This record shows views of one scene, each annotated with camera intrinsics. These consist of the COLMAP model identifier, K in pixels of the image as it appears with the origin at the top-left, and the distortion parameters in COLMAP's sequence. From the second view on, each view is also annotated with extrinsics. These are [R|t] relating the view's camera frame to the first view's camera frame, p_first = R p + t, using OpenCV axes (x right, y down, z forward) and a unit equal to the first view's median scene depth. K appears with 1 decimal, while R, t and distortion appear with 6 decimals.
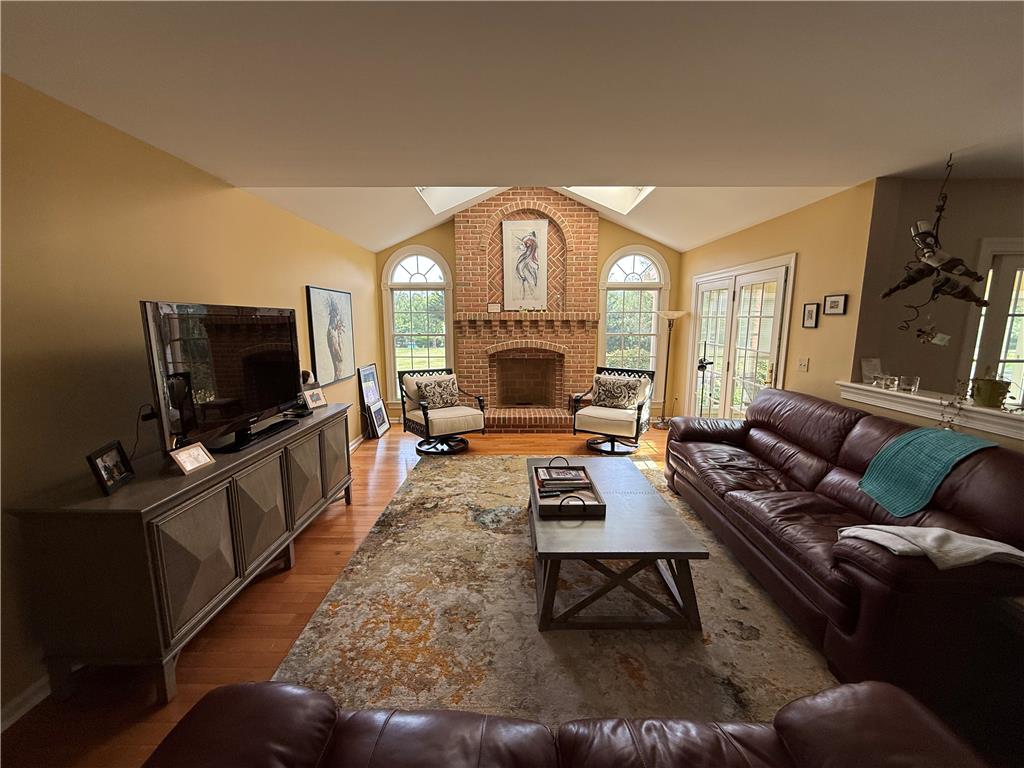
lens RADIAL K [[417.9, 0, 513.9], [0, 417.9, 381.4], [0, 0, 1]] dist [0.000488, 0.000736]
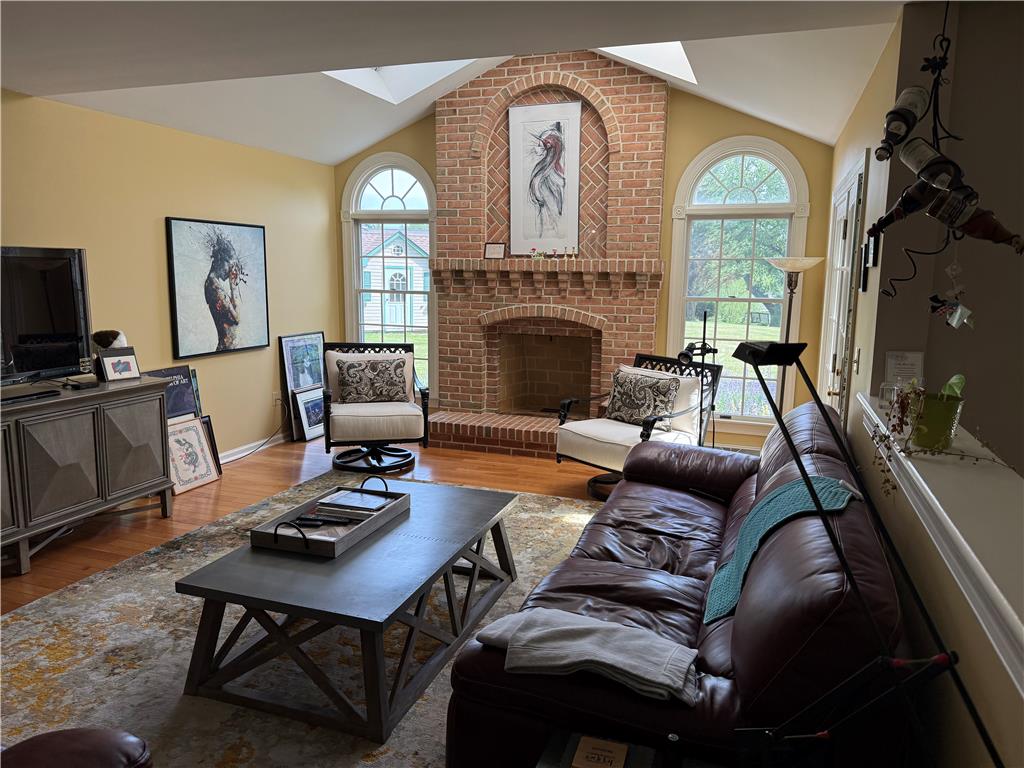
lens RADIAL K [[728.1, 0, 518.9], [0, 728.1, 386.6], [0, 0, 1]] dist [0.057610, -0.051723]
pose [[0.942552, 0.067687, -0.327131, 0.360203], [-0.064366, 0.997706, 0.020983, -0.000114], [0.327800, 0.001278, 0.944746, -0.008938]]
